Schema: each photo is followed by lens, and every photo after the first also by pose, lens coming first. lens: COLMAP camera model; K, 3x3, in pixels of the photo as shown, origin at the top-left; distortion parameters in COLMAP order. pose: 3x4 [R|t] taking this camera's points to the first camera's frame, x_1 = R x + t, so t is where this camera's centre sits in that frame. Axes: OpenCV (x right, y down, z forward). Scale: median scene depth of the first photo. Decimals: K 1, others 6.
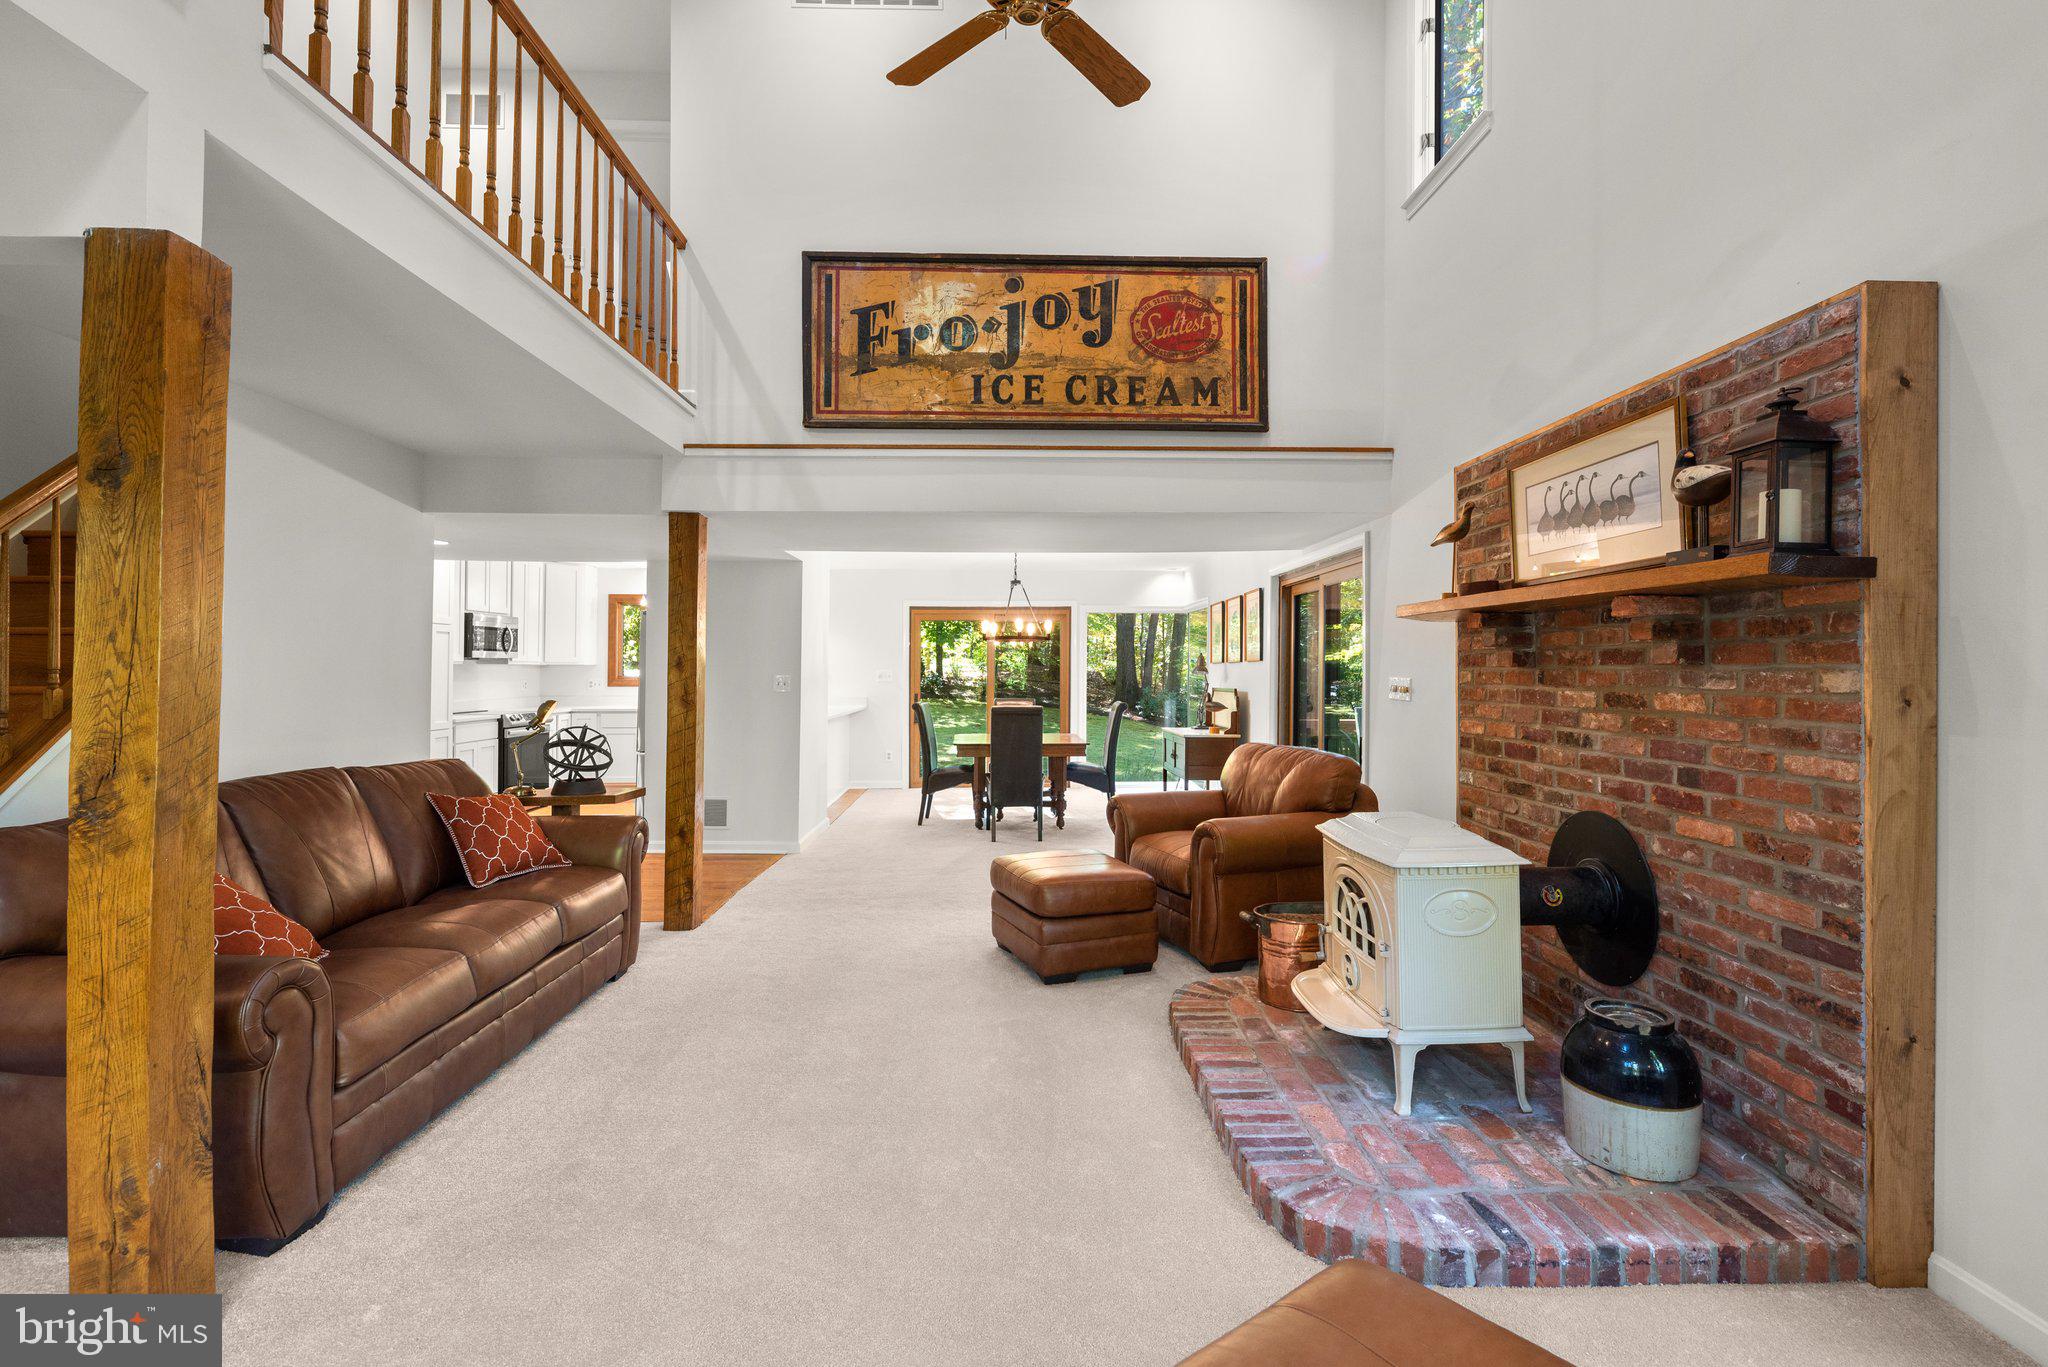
lens RADIAL K [[926.0, 0, 1029.0], [0, 926.0, 658.6], [0, 0, 1]] dist [-0.000893, -0.000794]
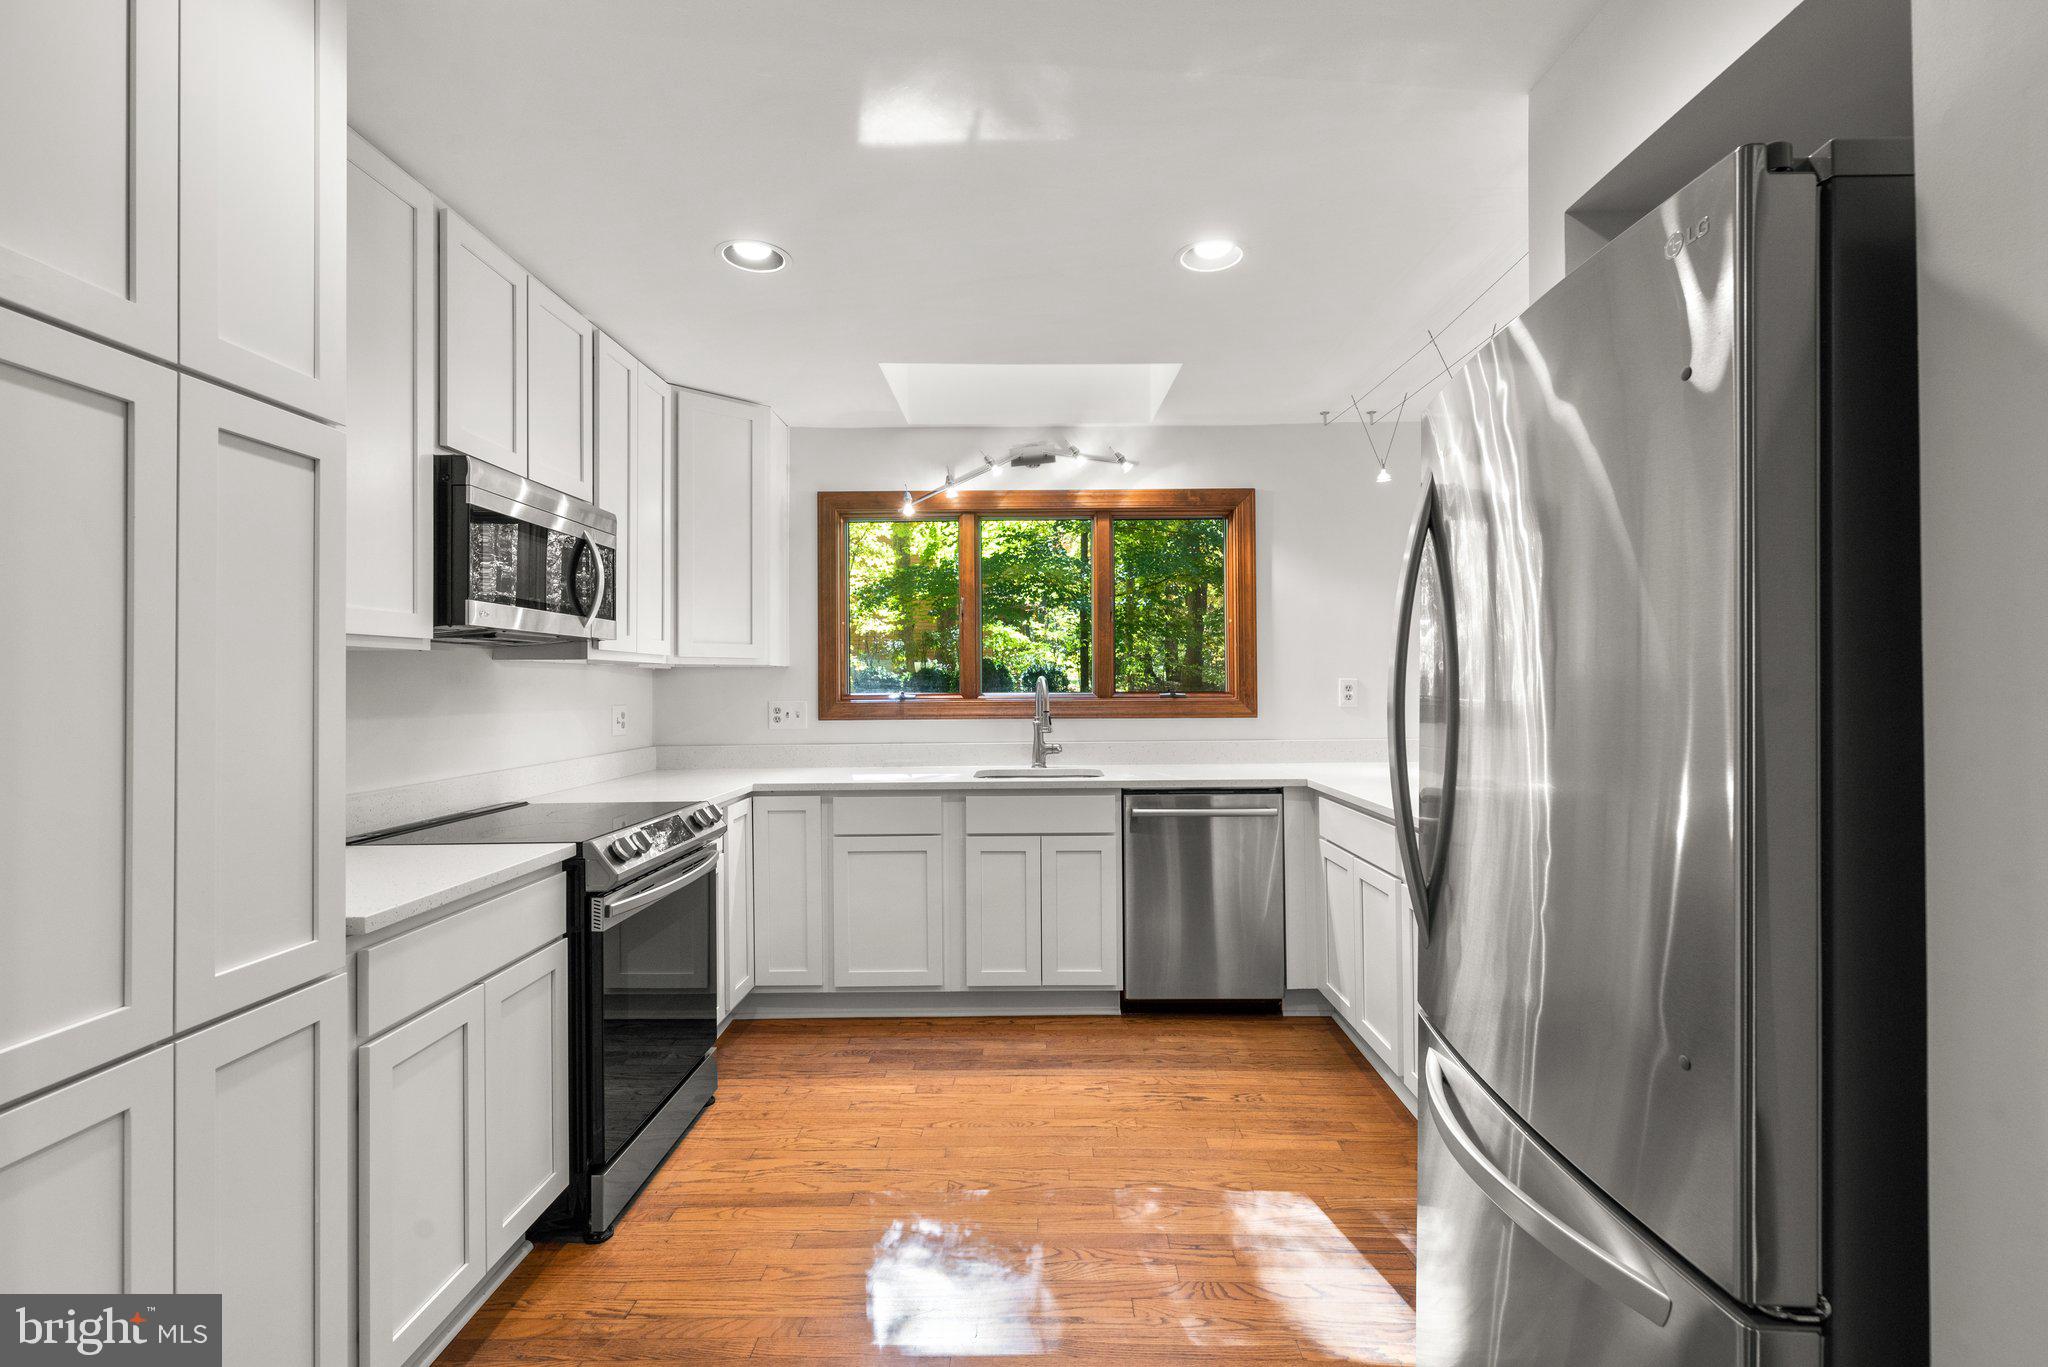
lens RADIAL K [[920.1, 0, 1036.1], [0, 920.1, 673.9], [0, 0, 1]] dist [0.001602, 0.000023]
pose [[0.999773, -0.009113, -0.019277, -1.132082], [0.009101, 0.999958, -0.000730, 0.036480], [0.019283, 0.000554, 0.999814, 1.931860]]
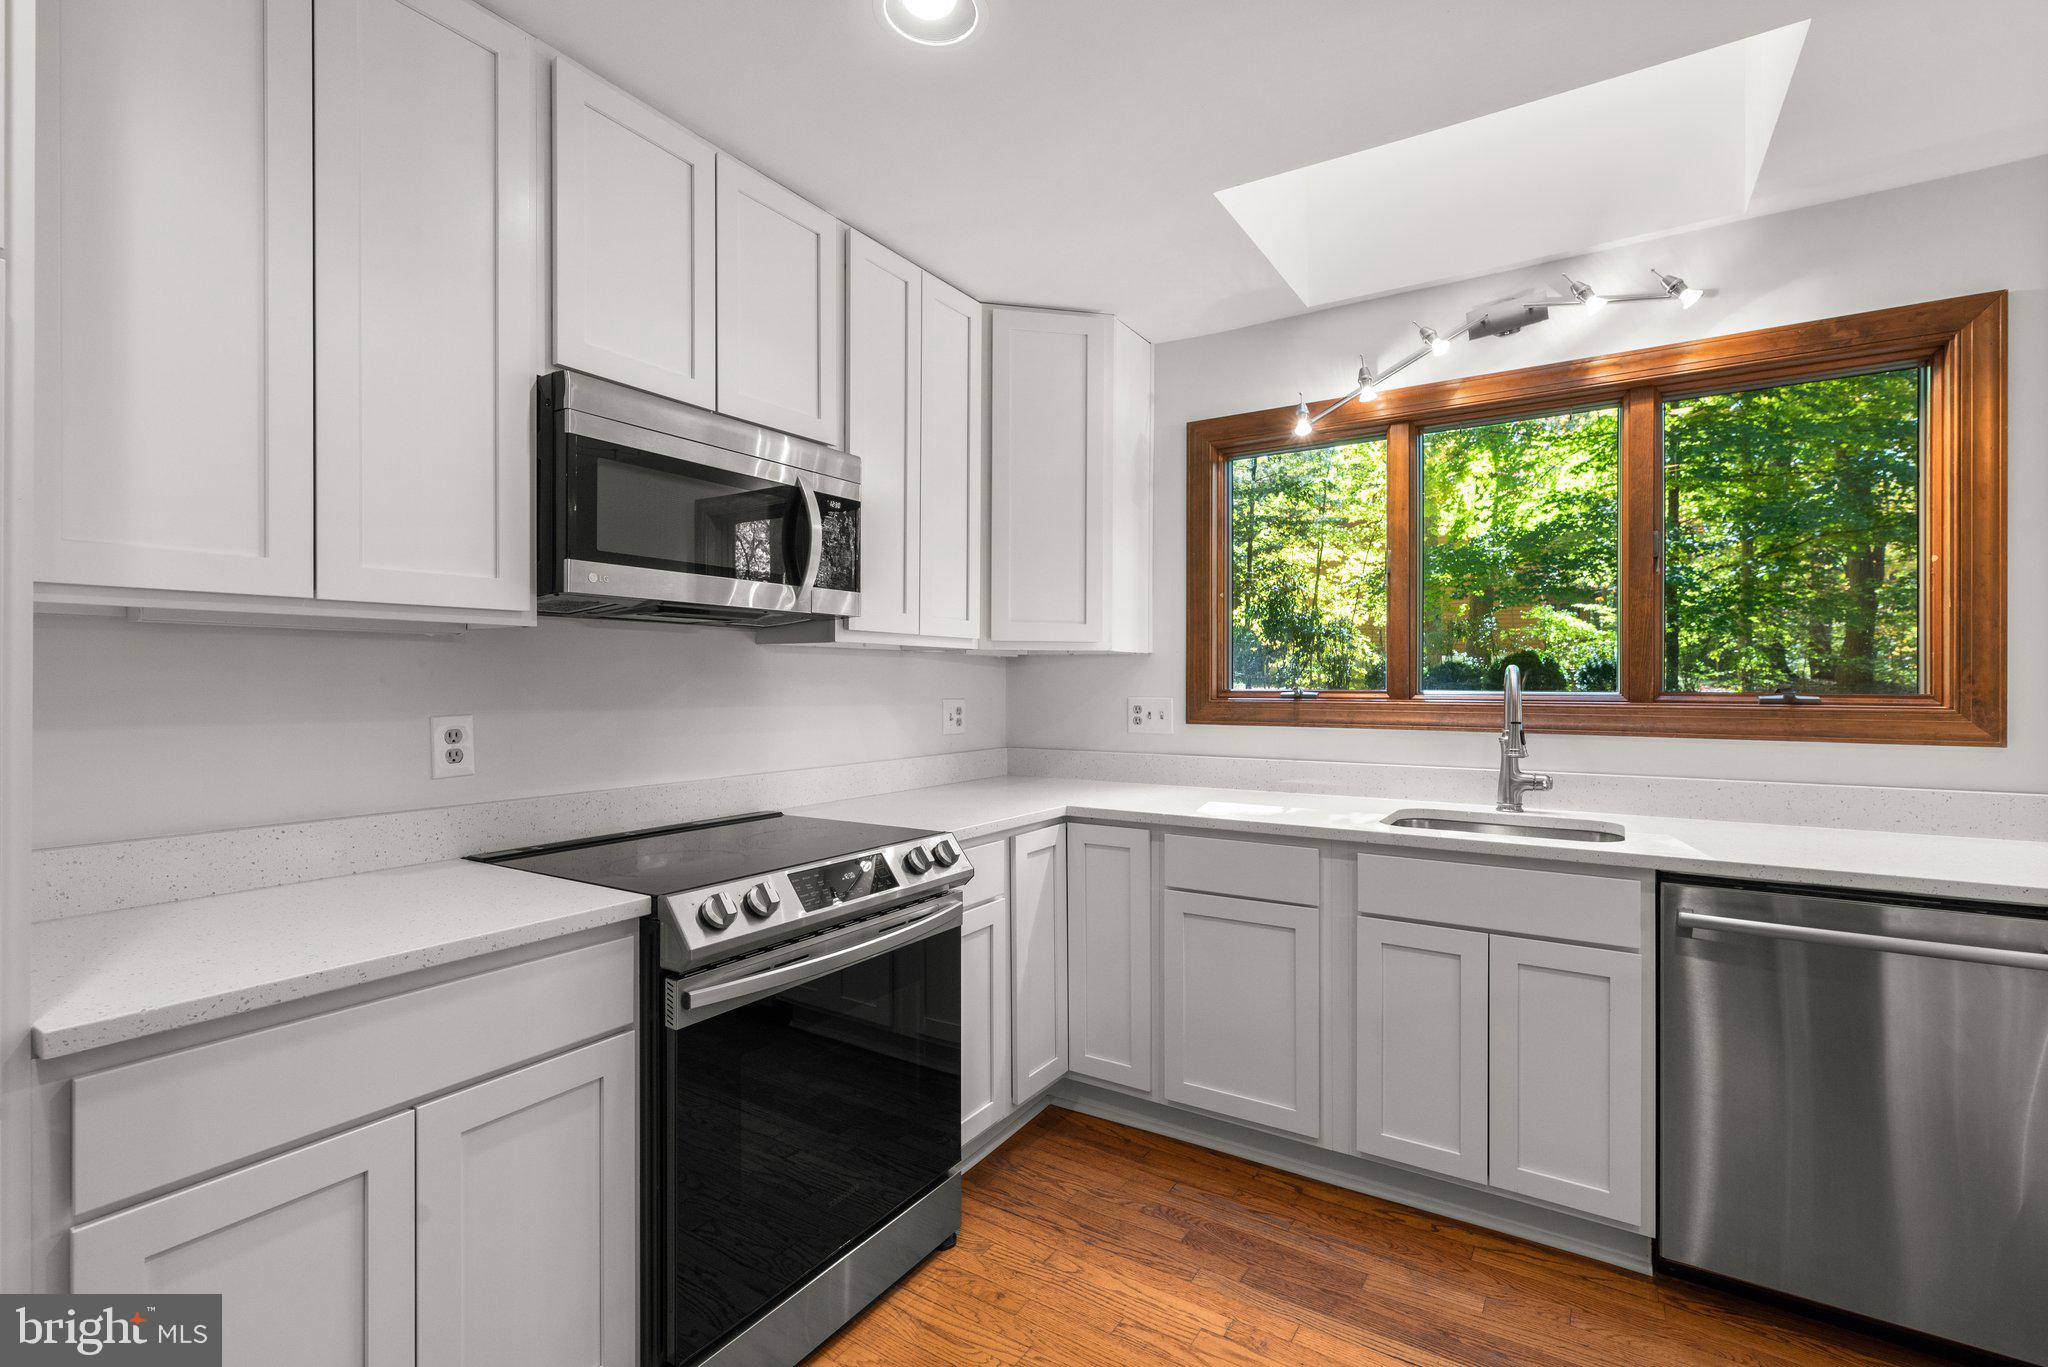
lens RADIAL K [[912.4, 0, 1025.4], [0, 912.4, 681.6], [0, 0, 1]] dist [0.001569, -0.000471]
pose [[0.831027, -0.000795, -0.556232, -1.063591], [0.006369, 0.999947, 0.008086, 0.043960], [0.556196, -0.010262, 0.830988, 2.310851]]
